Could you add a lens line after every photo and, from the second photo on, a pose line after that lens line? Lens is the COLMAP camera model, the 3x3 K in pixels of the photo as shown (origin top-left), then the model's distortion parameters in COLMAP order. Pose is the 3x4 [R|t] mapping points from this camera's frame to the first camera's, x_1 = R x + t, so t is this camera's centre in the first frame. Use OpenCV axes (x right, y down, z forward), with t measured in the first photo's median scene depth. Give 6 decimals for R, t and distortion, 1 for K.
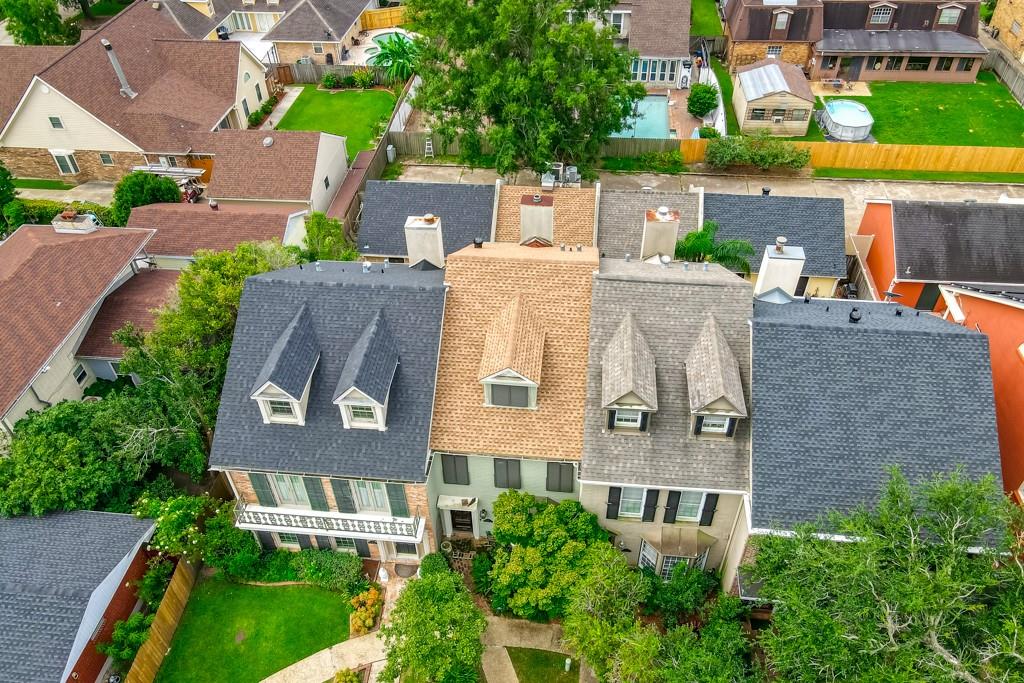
lens RADIAL K [[765.4, 0, 509.2], [0, 765.4, 360.5], [0, 0, 1]] dist [0.002710, 0.006195]
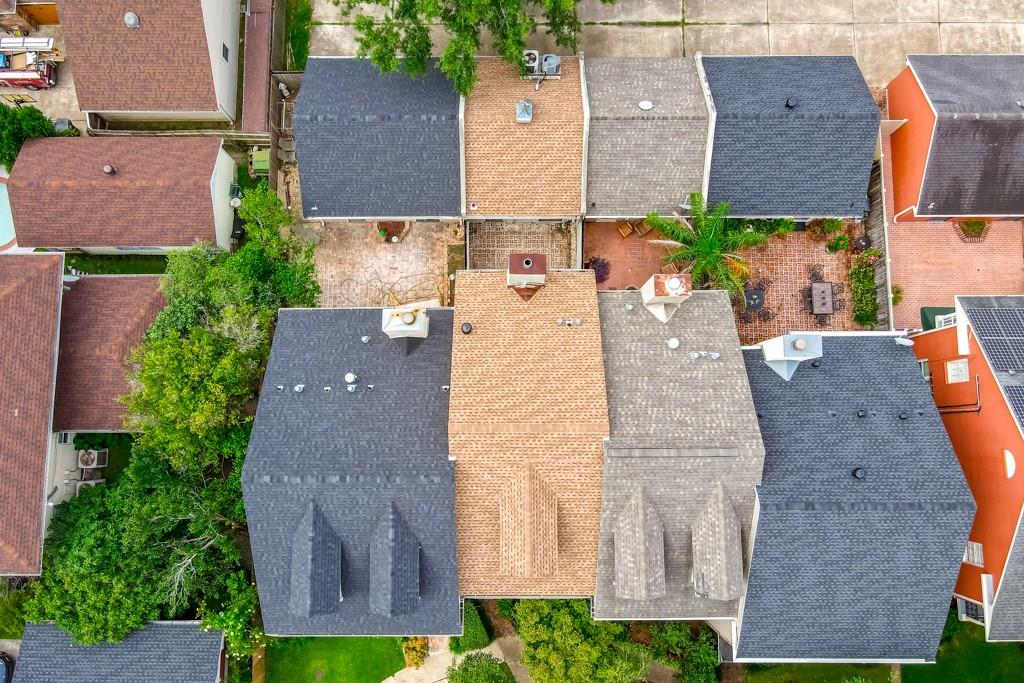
lens RADIAL K [[771.4, 0, 504.6], [0, 771.4, 345.3], [0, 0, 1]] dist [0.008037, 0.003971]
pose [[0.993577, -0.108439, 0.032332, -0.032637], [0.062699, 0.765438, 0.640448, -0.841896], [-0.094198, -0.634307, 0.767321, 0.344366]]
